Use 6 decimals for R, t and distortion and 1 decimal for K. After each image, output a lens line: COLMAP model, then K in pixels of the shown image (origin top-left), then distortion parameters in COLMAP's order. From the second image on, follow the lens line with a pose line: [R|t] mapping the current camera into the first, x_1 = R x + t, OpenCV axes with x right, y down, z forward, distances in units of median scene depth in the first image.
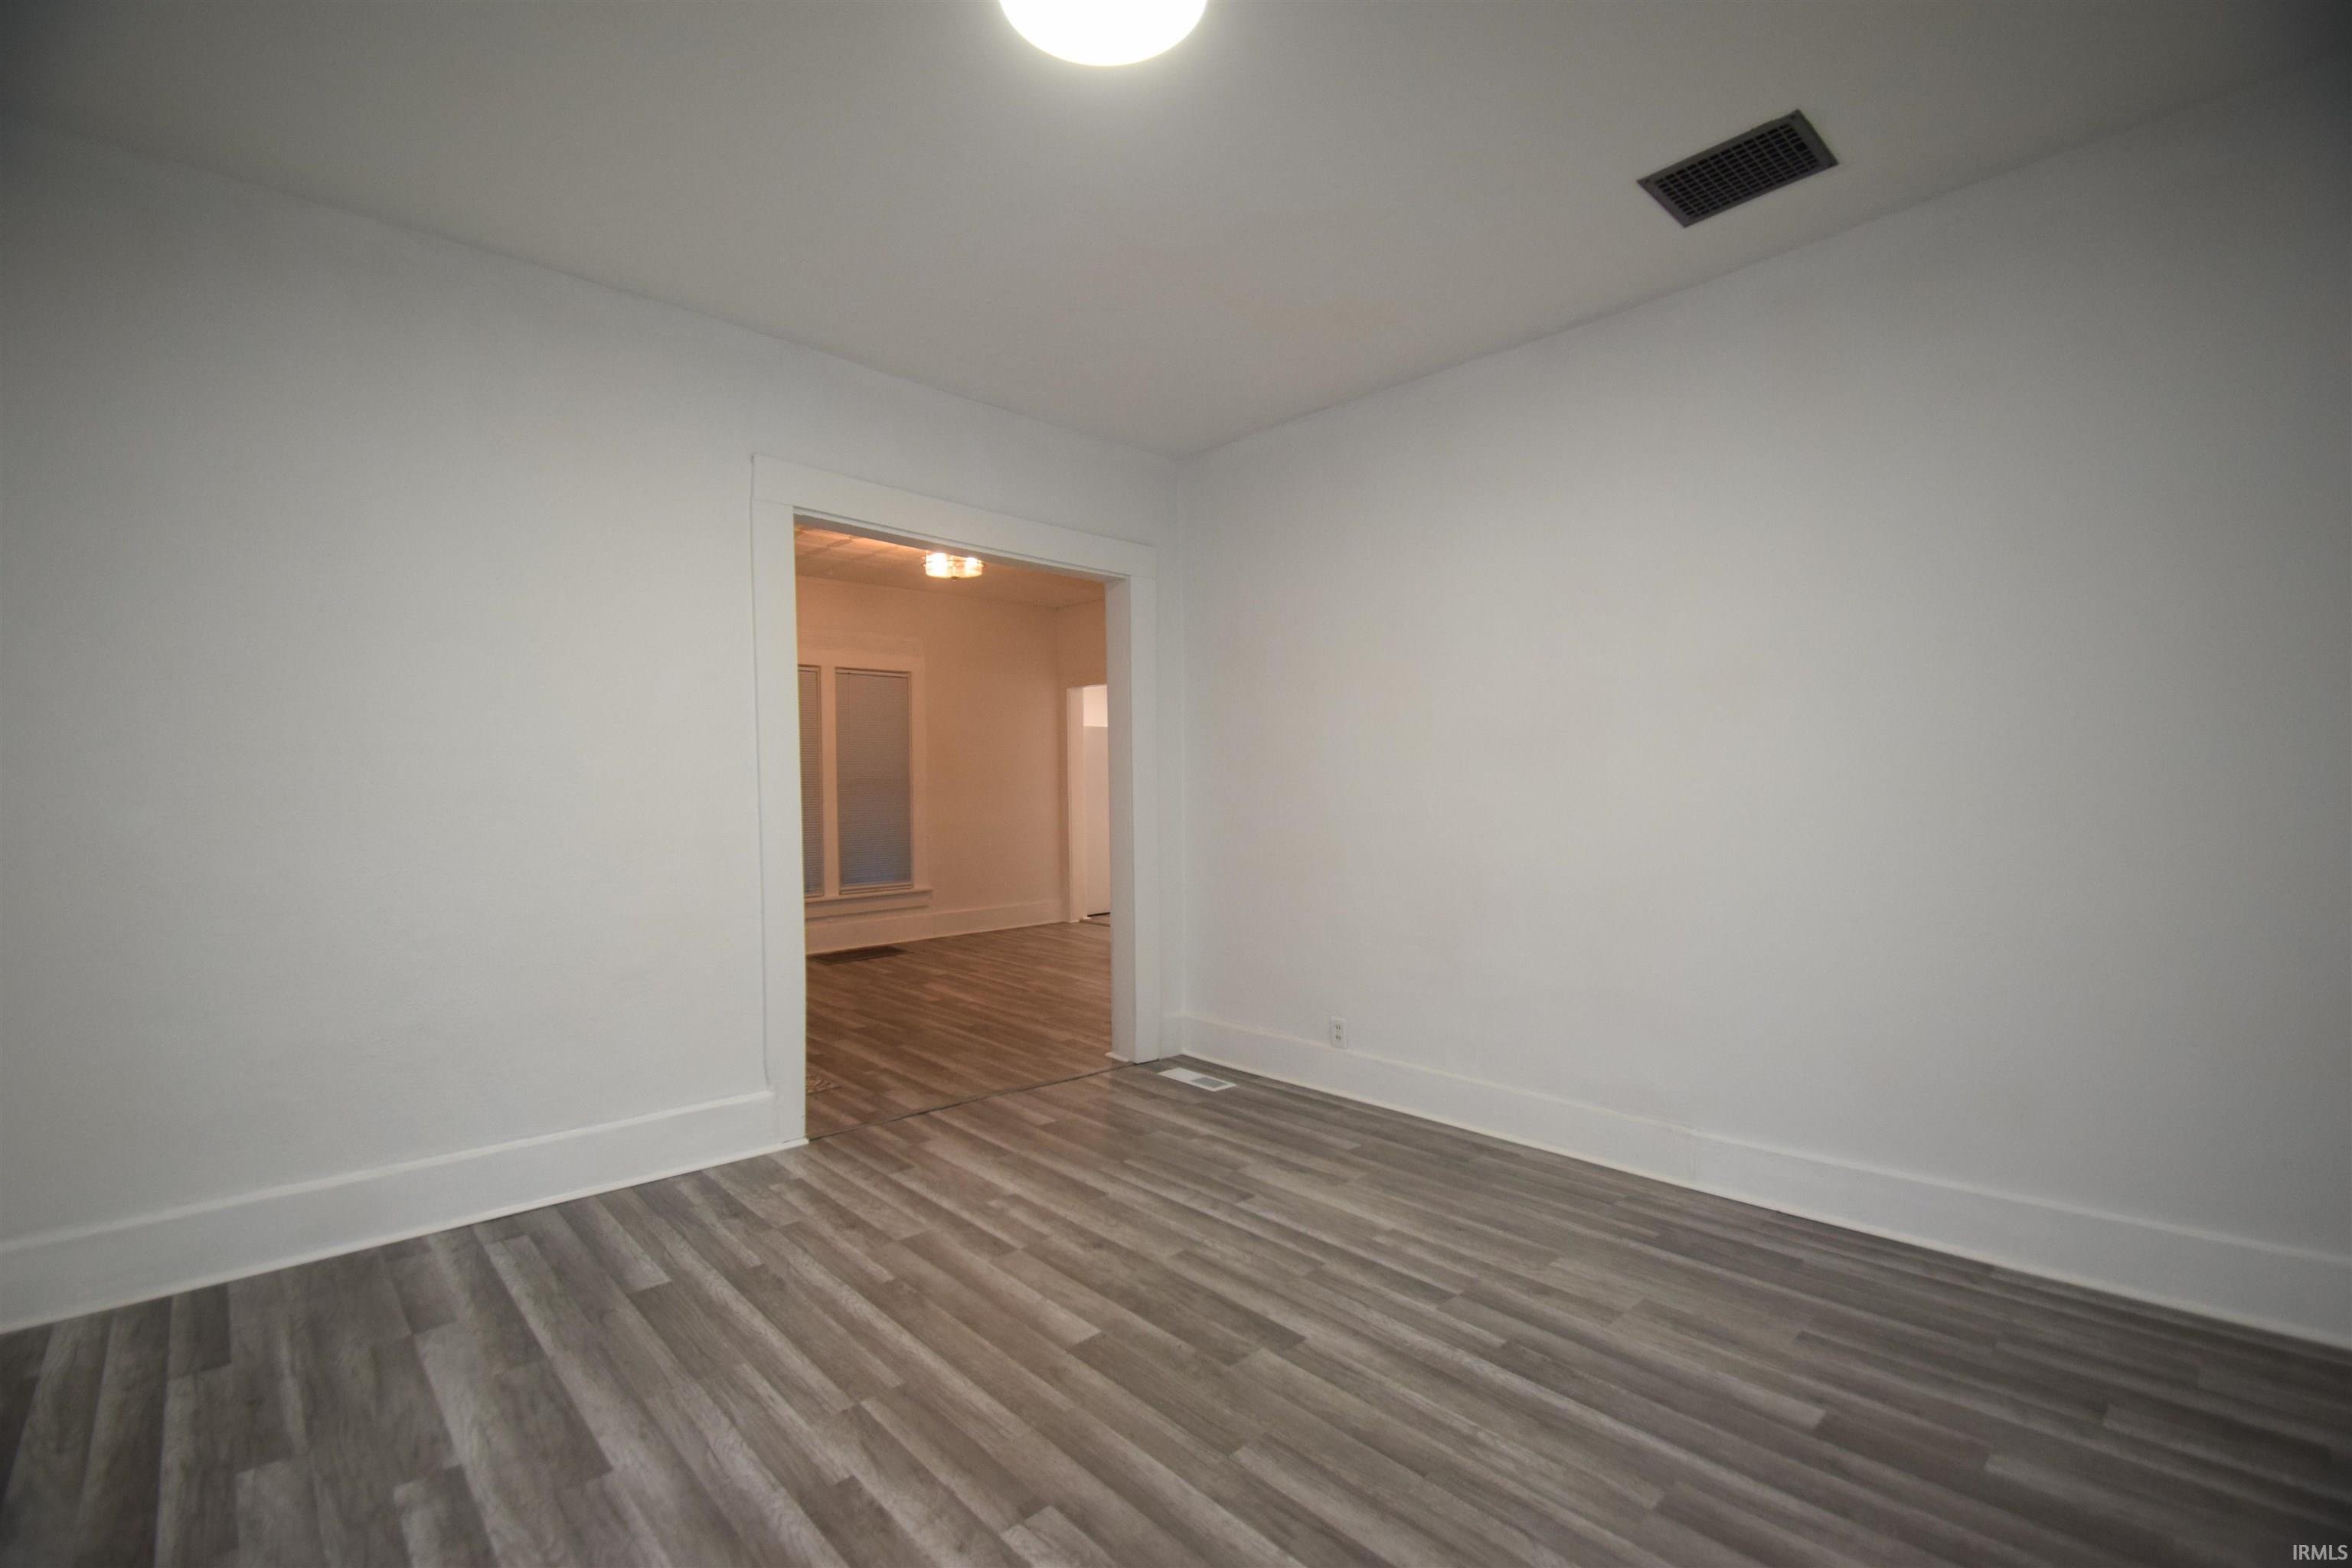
lens RADIAL K [[1047.4, 0, 1168.3], [0, 1047.4, 782.5], [0, 0, 1]] dist [-0.001252, -0.001524]
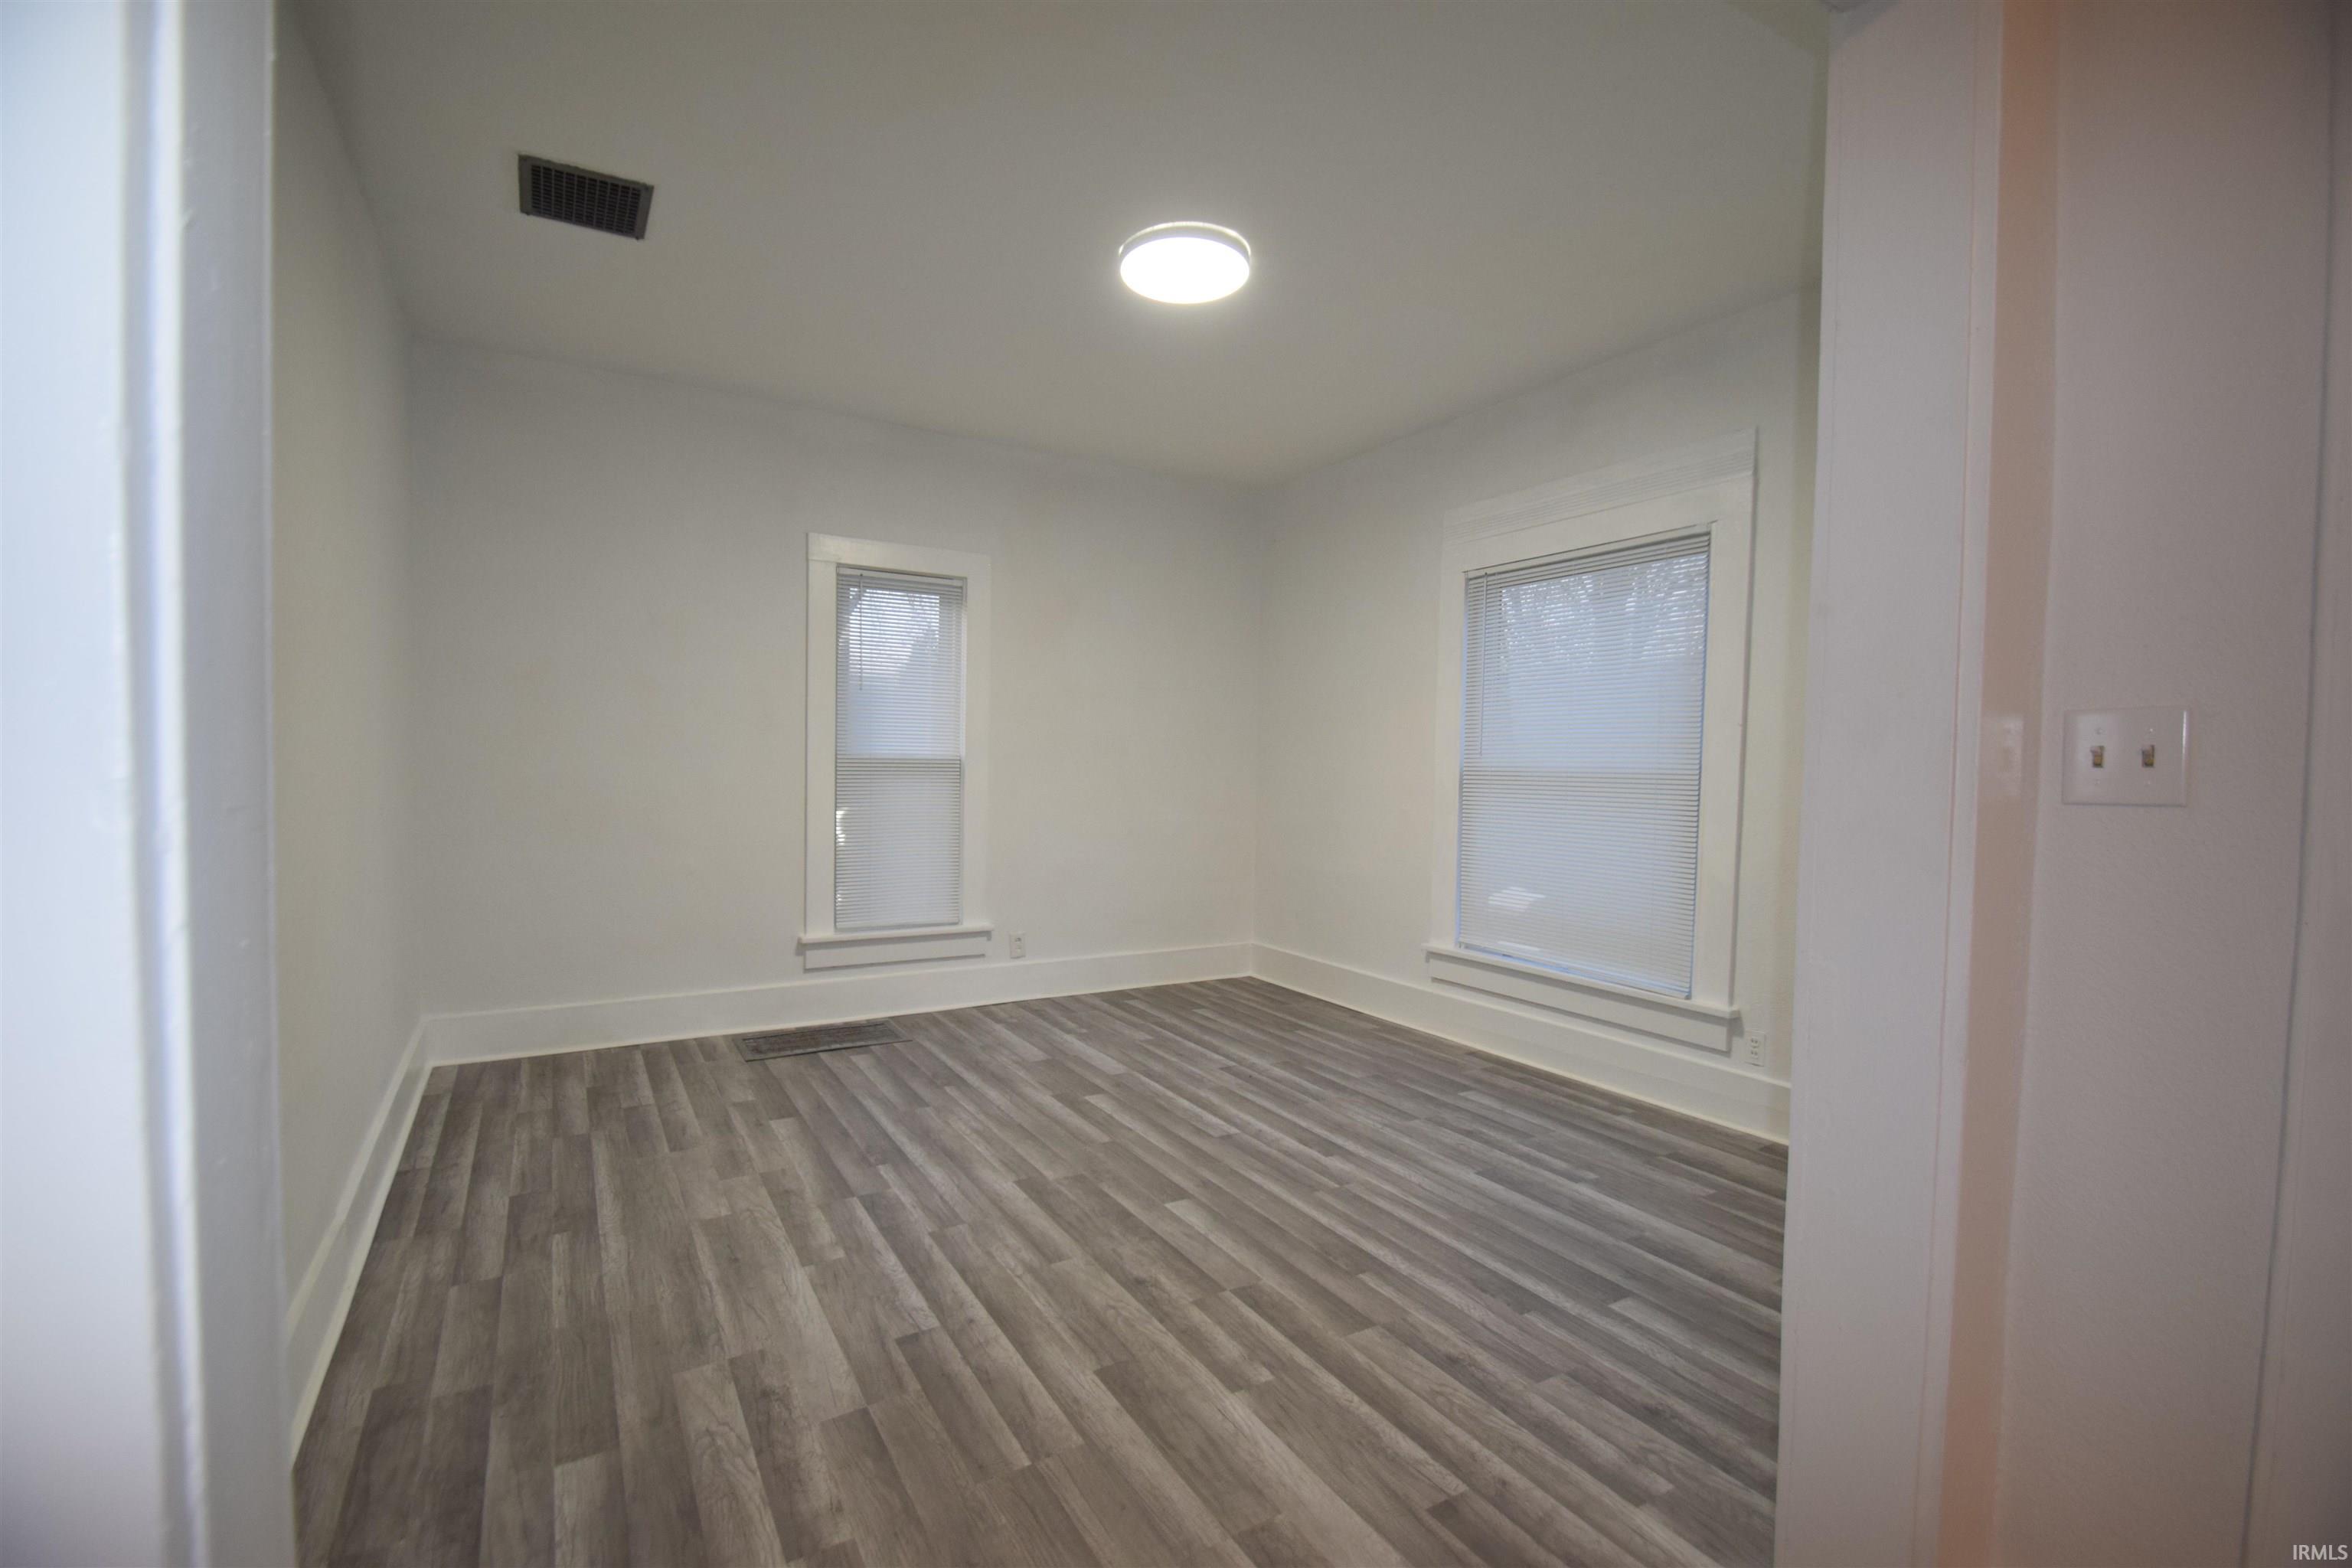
lens RADIAL K [[1047.4, 0, 1160.4], [0, 1047.4, 787.4], [0, 0, 1]] dist [-0.001252, -0.001524]
pose [[-0.976535, -0.007481, 0.215229, -0.294024], [-0.001803, 0.999645, 0.026568, 0.002857], [-0.215351, 0.025557, -0.976202, 2.006029]]
